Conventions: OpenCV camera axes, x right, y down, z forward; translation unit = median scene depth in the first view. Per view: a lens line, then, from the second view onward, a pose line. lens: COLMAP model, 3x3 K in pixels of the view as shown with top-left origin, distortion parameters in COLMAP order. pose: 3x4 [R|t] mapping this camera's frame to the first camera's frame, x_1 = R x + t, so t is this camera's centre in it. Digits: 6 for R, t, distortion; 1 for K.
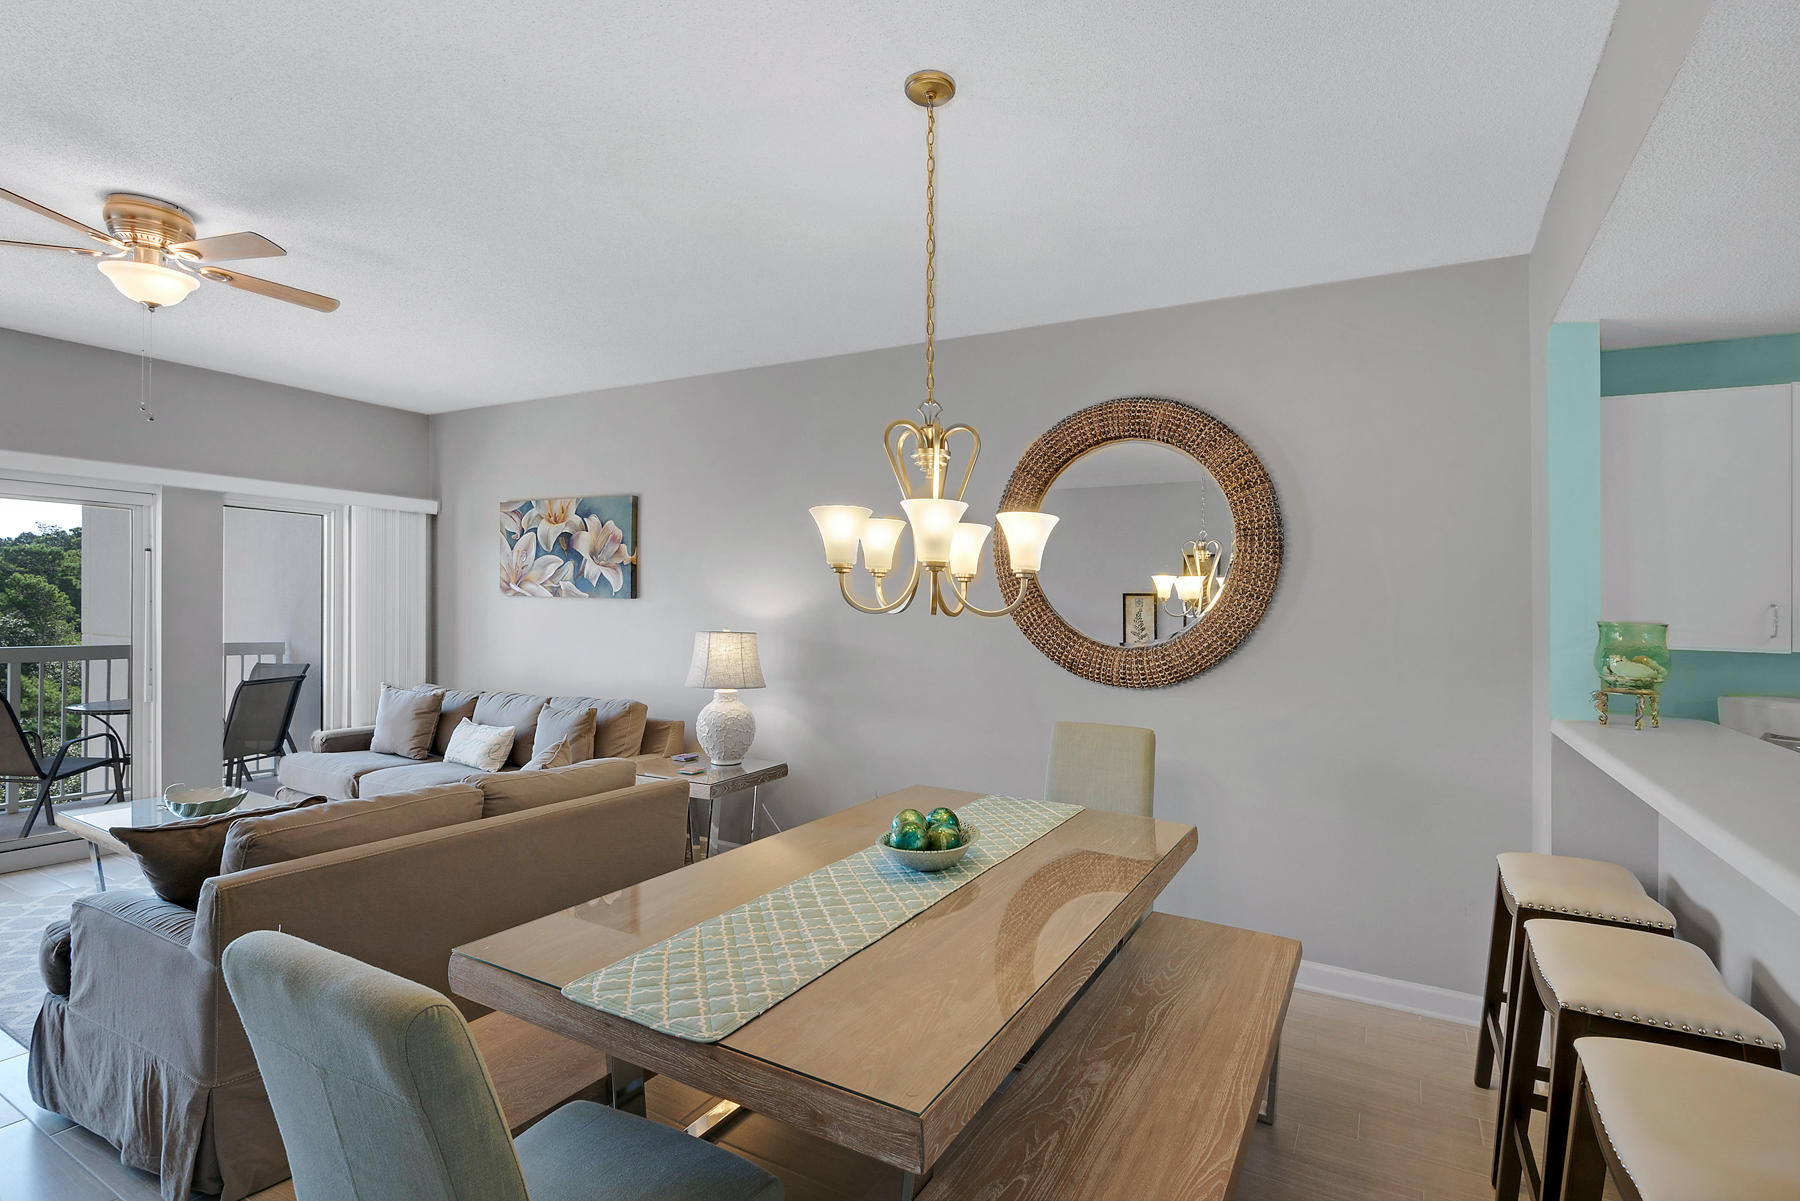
lens RADIAL K [[847.8, 0, 925.6], [0, 847.8, 620.9], [0, 0, 1]] dist [0.001350, -0.008940]
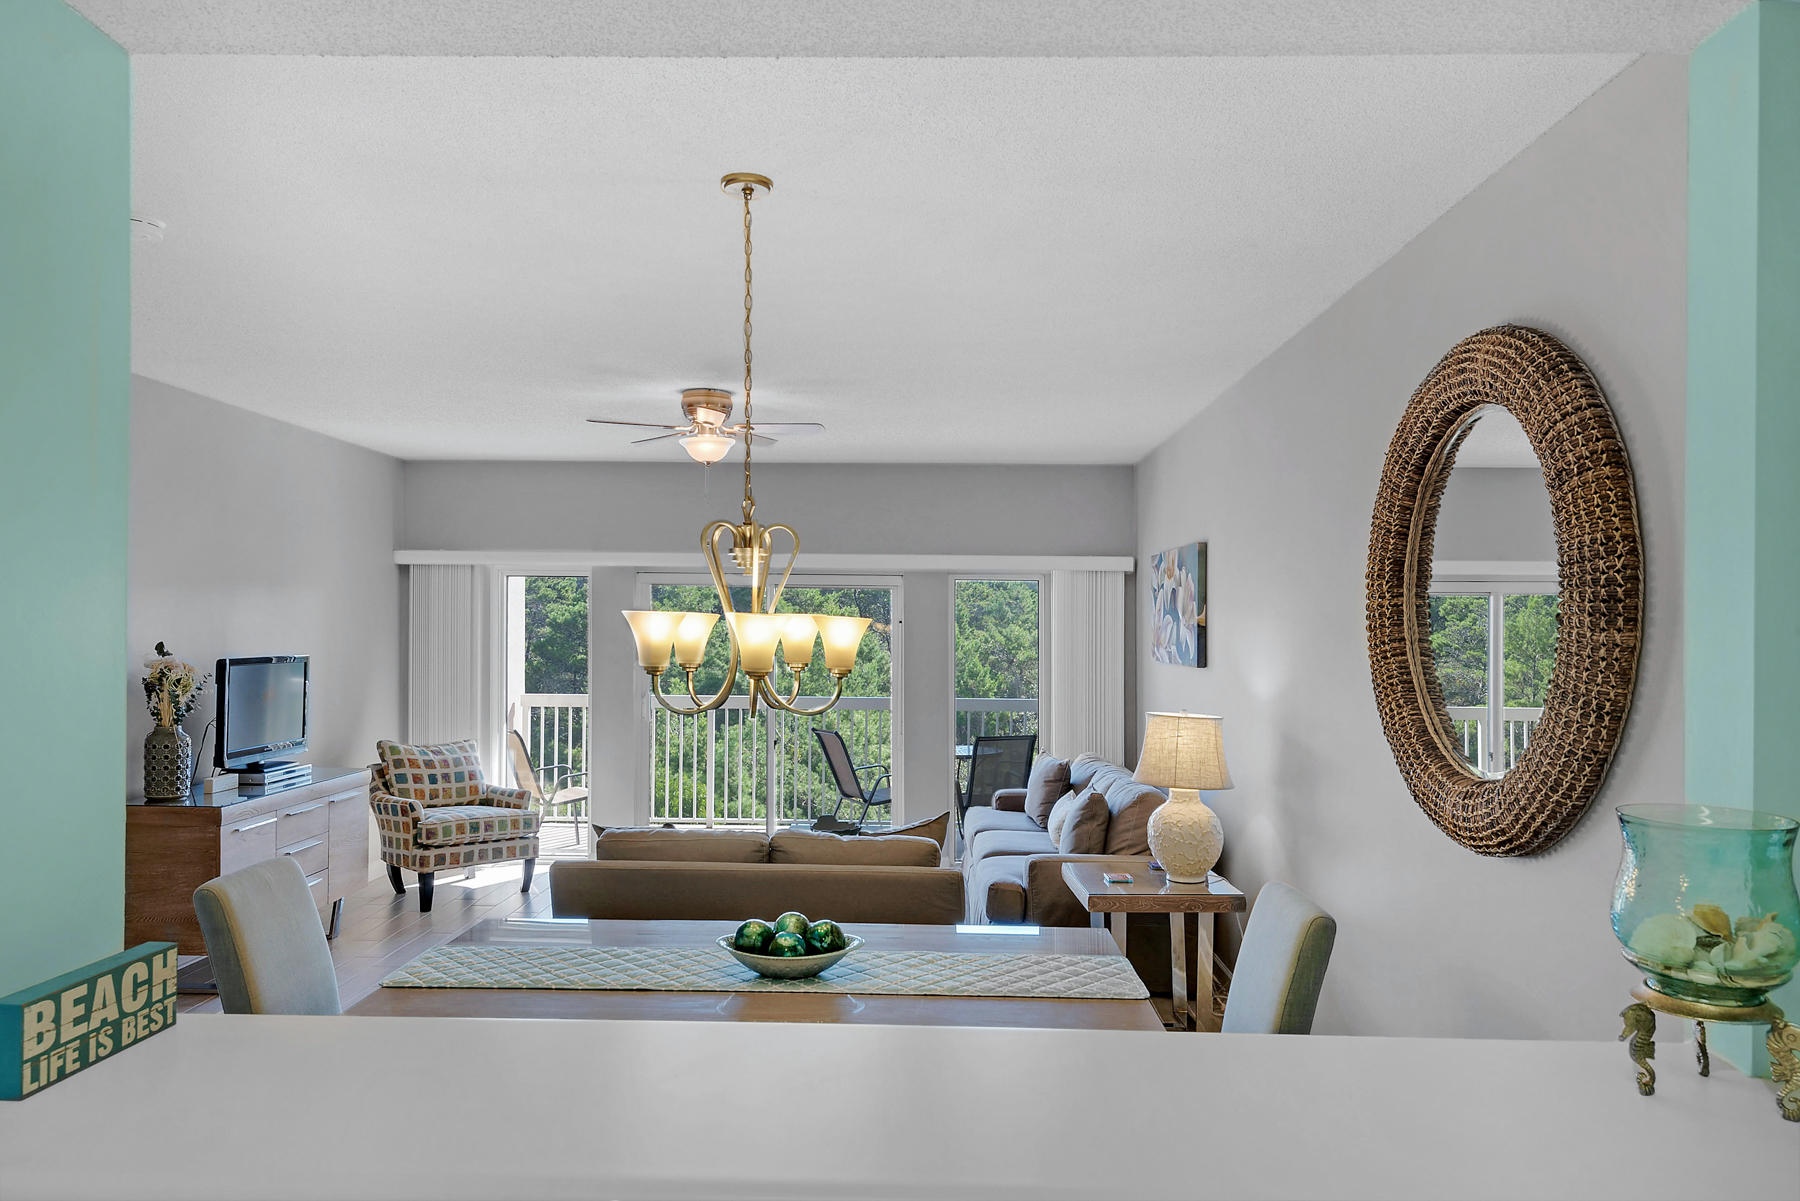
lens RADIAL K [[1194.4, 0, 900.7], [0, 1194.4, 629.9], [0, 0, 1]] dist [0.003040, 0.000007]
pose [[0.454005, -0.013863, -0.890891, 0.593904], [-0.015050, 0.999617, -0.023224, -0.033545], [0.890872, 0.023952, 0.453622, 0.229600]]
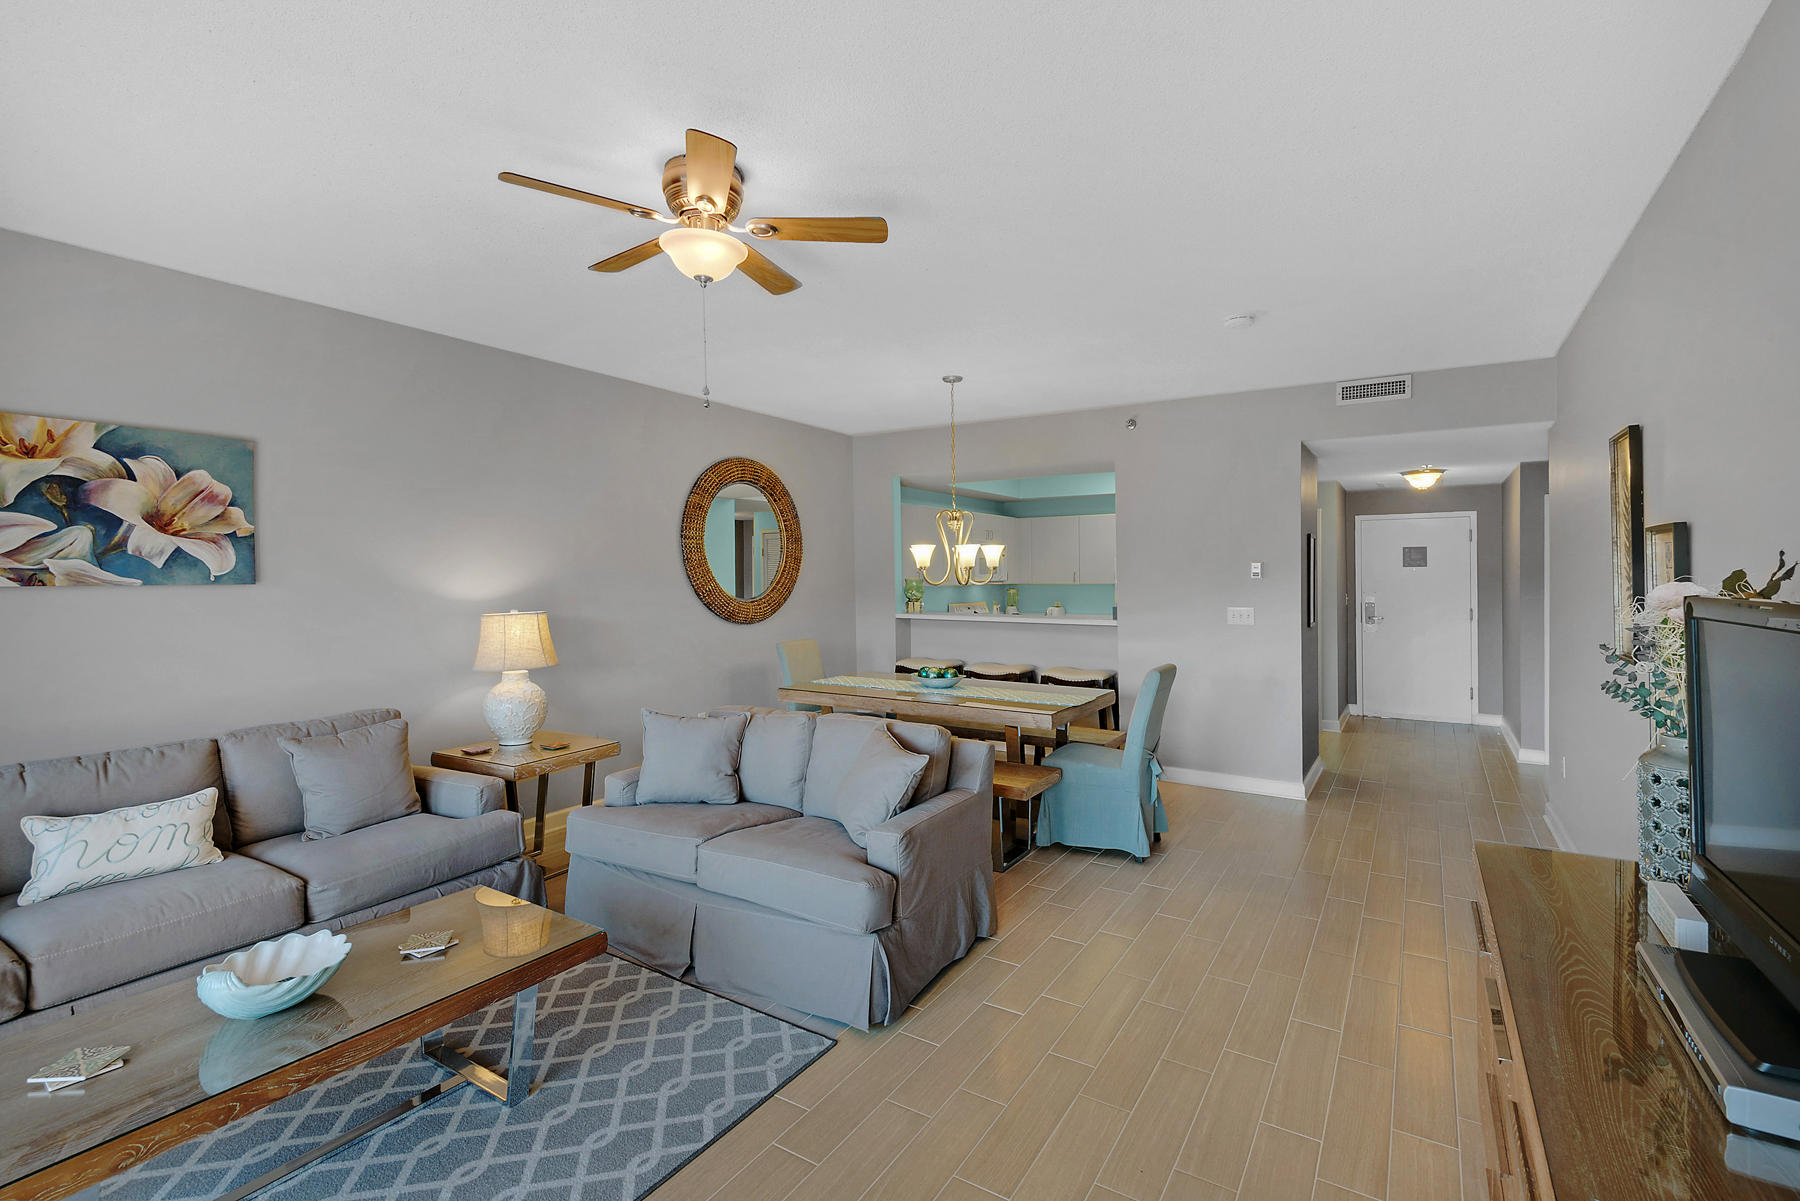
lens RADIAL K [[778.1, 0, 926.1], [0, 778.1, 600.0], [0, 0, 1]] dist [-0.029583, 0.000100]
pose [[0.057182, -0.058212, 0.996665, -1.023497], [0.020846, 0.998151, 0.057103, -0.040329], [-0.998146, 0.017511, 0.058289, 0.419905]]
